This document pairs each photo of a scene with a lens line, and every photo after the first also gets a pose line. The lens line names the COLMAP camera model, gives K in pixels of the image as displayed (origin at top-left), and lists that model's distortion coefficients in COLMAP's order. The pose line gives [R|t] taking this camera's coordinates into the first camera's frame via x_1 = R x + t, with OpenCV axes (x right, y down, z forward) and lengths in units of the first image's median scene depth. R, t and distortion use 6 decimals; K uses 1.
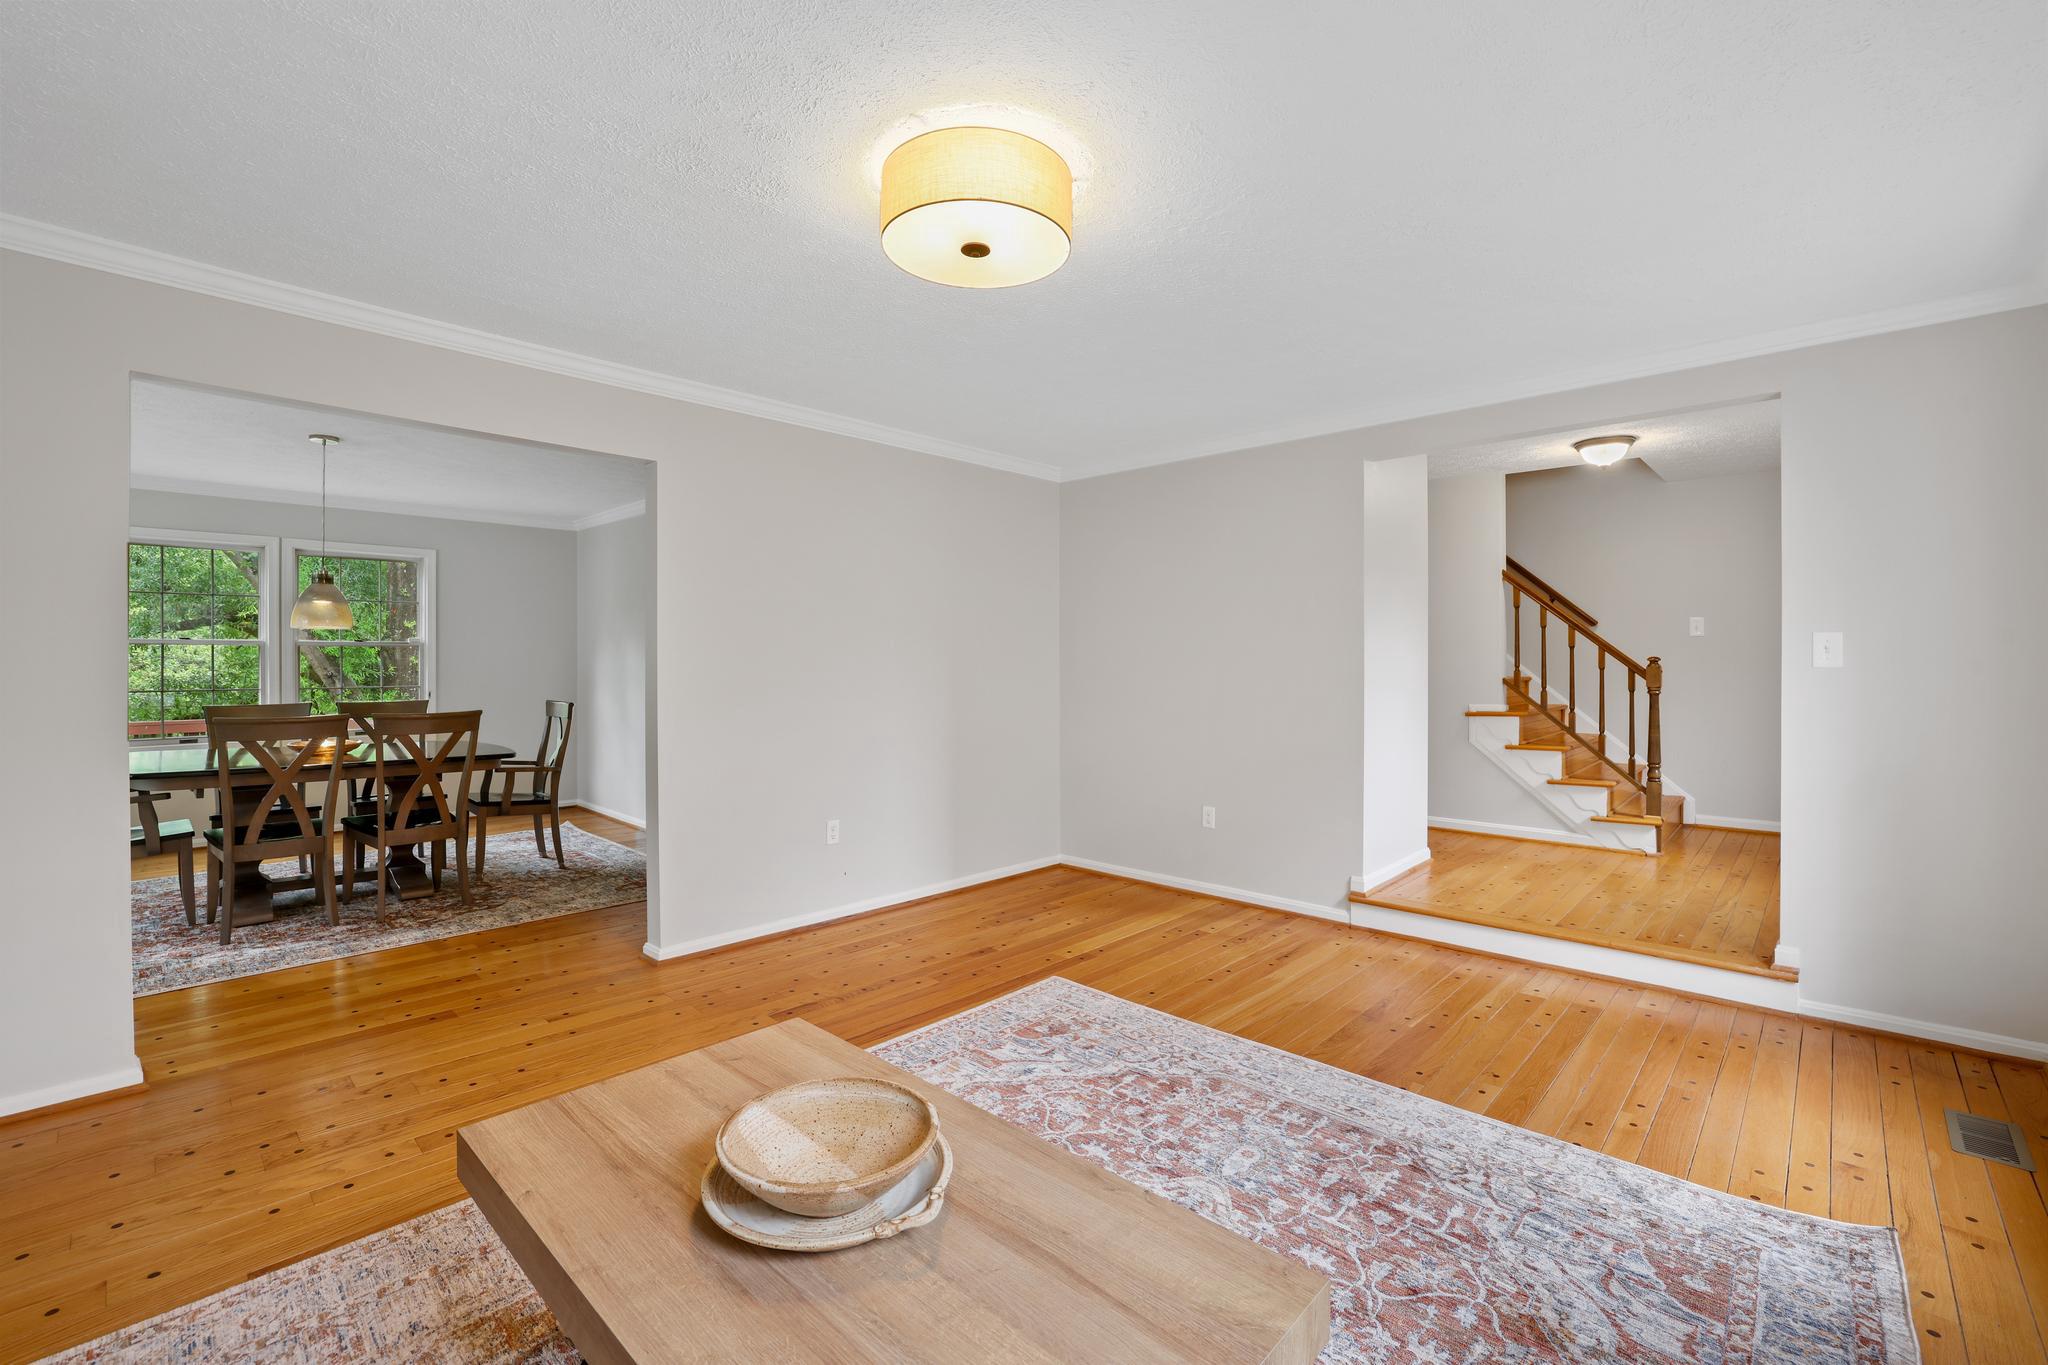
lens RADIAL K [[872.8, 0, 1017.5], [0, 872.8, 666.9], [0, 0, 1]] dist [-0.039075, 0.016458]
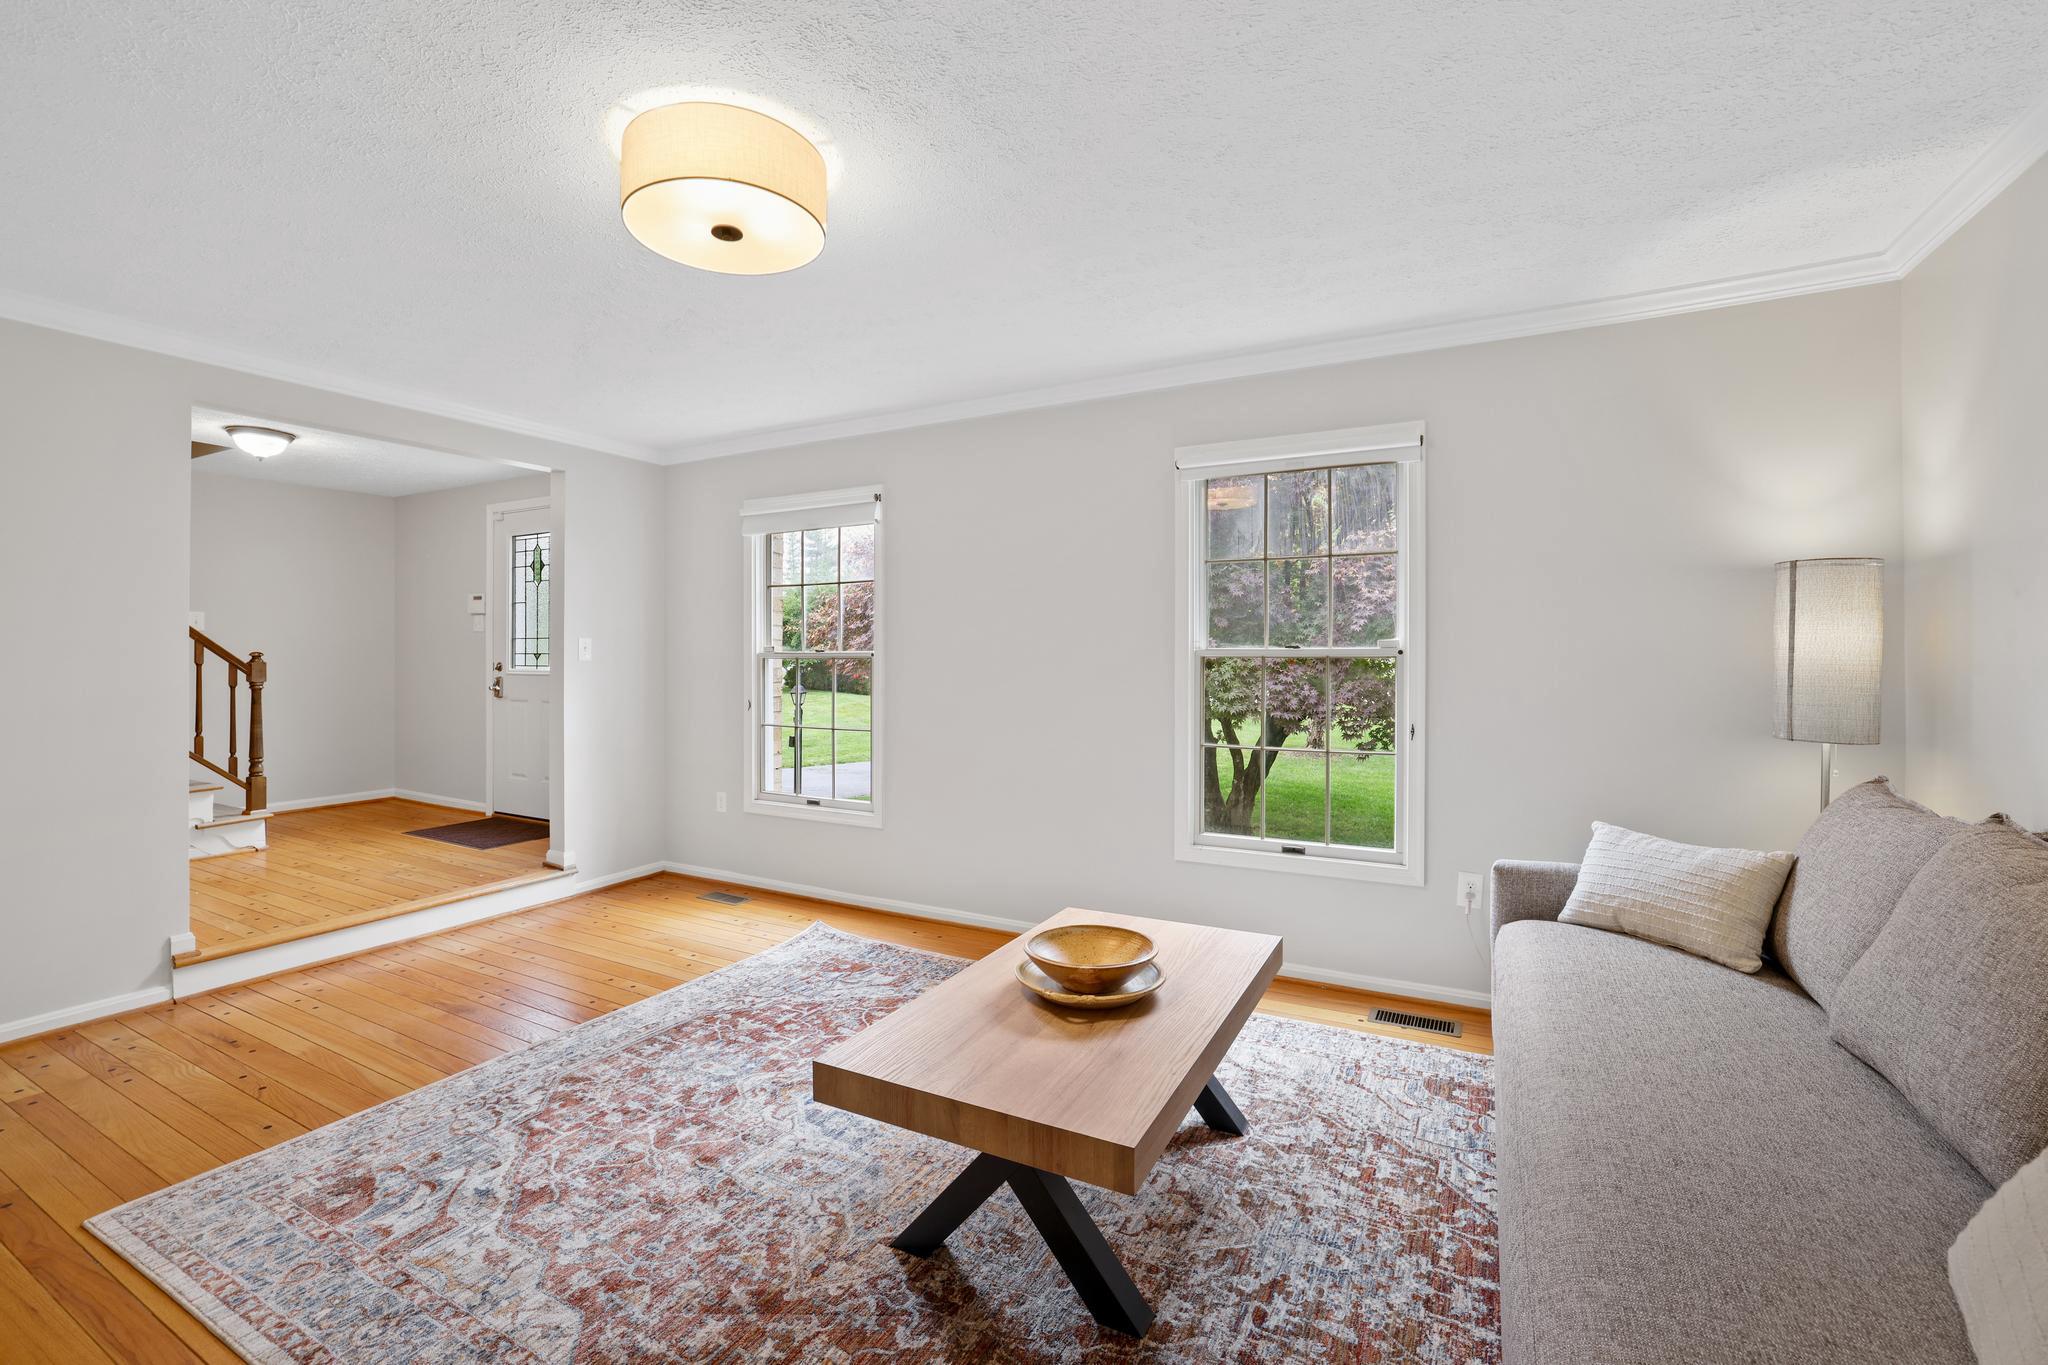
lens RADIAL K [[872.8, 0, 1017.5], [0, 872.8, 666.9], [0, 0, 1]] dist [-0.039075, 0.016458]
pose [[-0.260703, -0.009572, 0.965372, -0.833314], [0.004036, 0.999931, 0.011004, -0.003023], [-0.965411, 0.006765, -0.260646, 0.739287]]
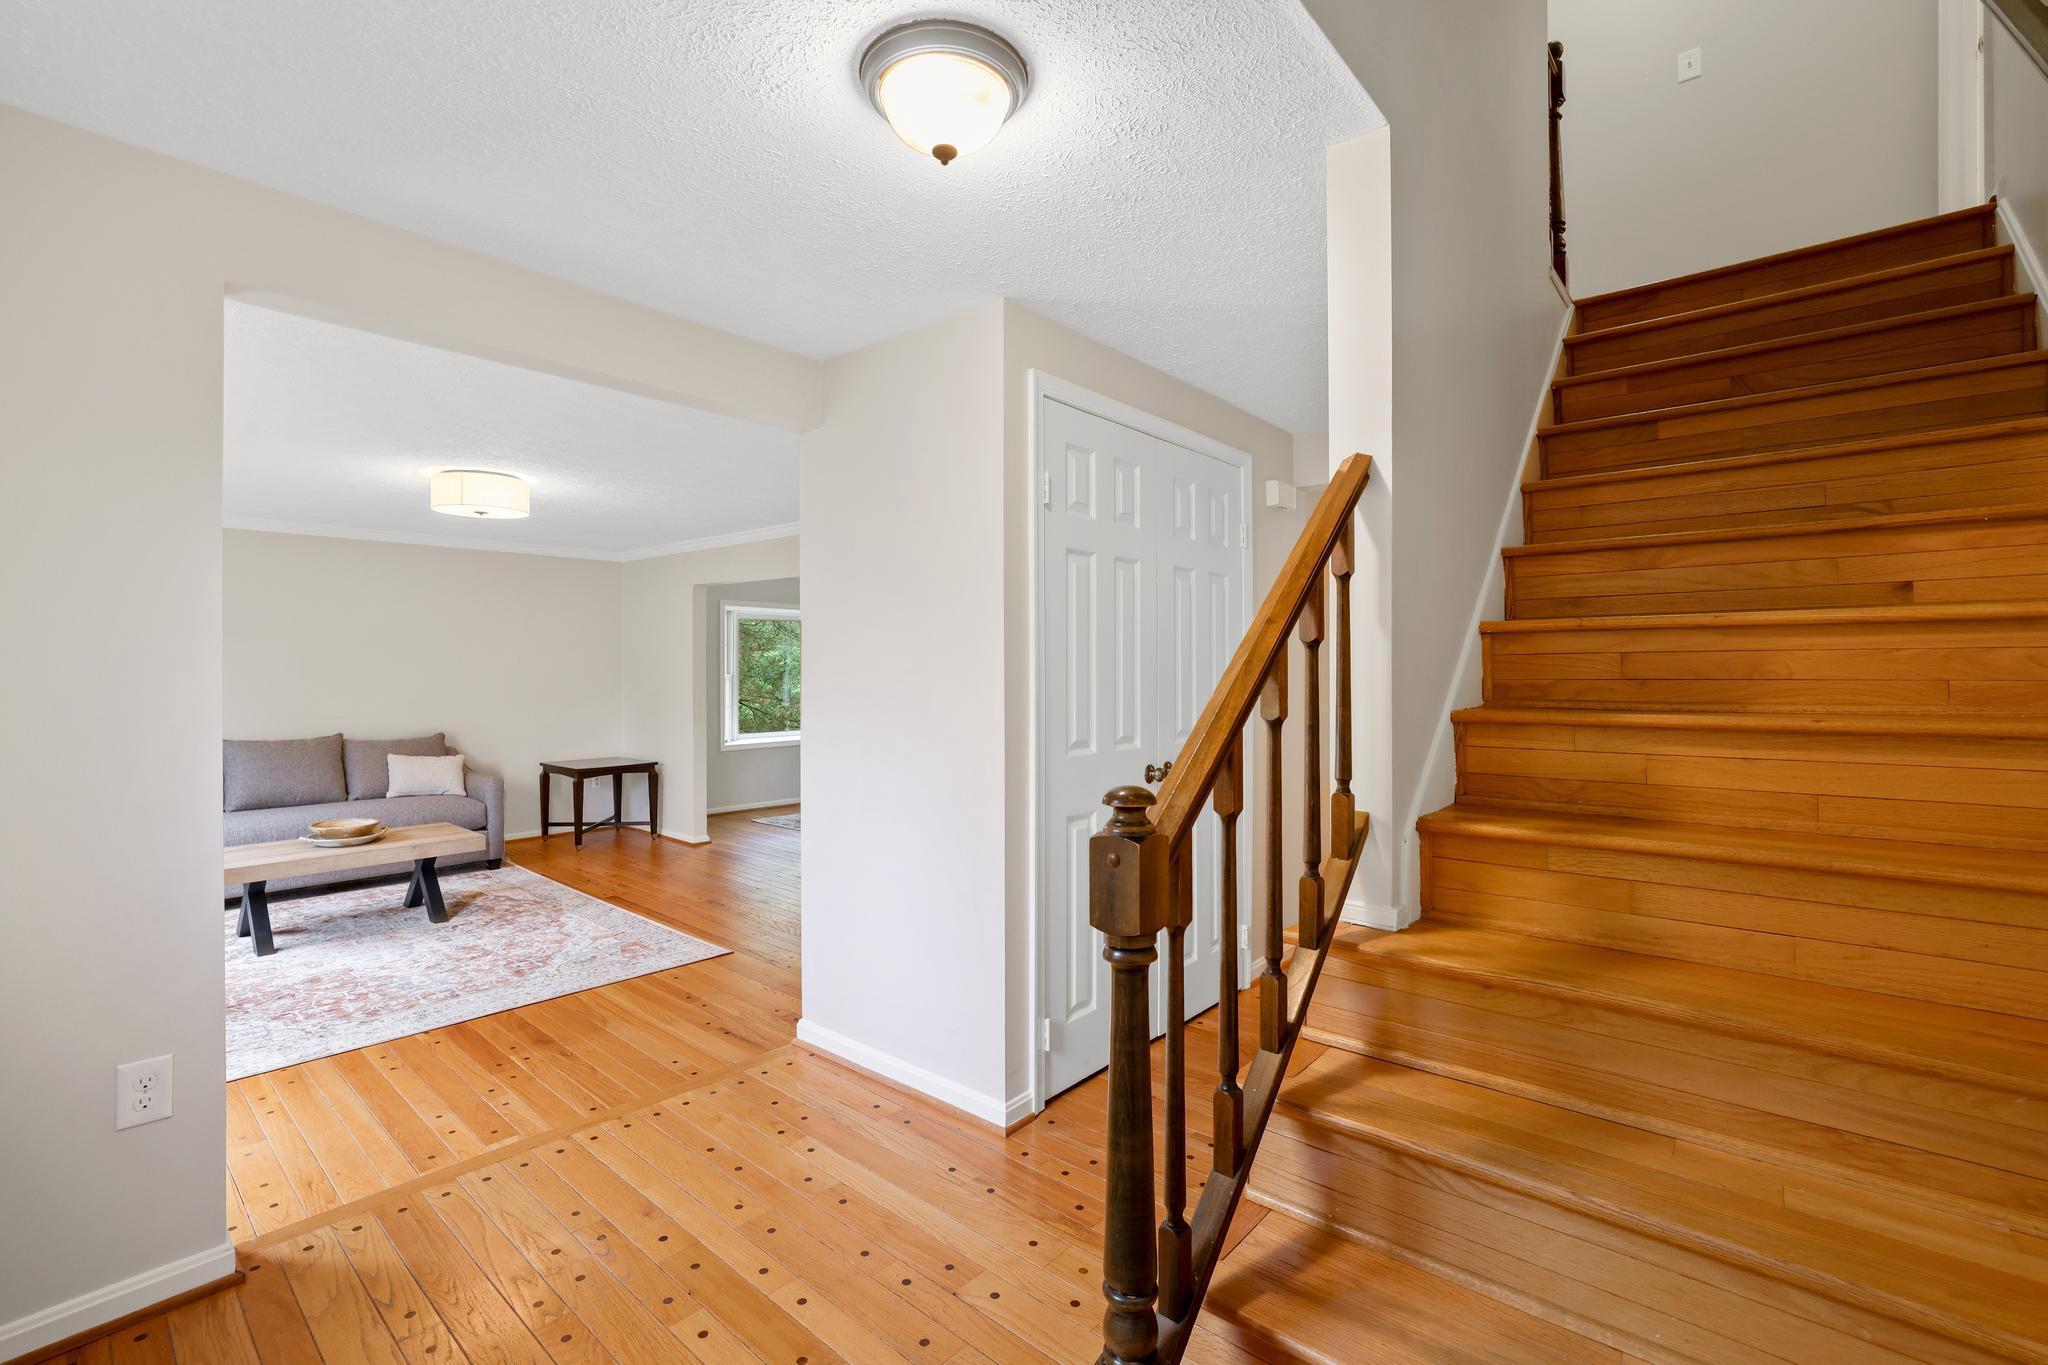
lens RADIAL K [[885.8, 0, 1013.4], [0, 885.8, 638.1], [0, 0, 1]] dist [-0.041615, 0.016813]
pose [[0.049068, -0.041974, -0.997913, 1.782779], [-0.008246, 0.999065, -0.042428, -0.065245], [0.998761, 0.010311, 0.048677, 1.763180]]
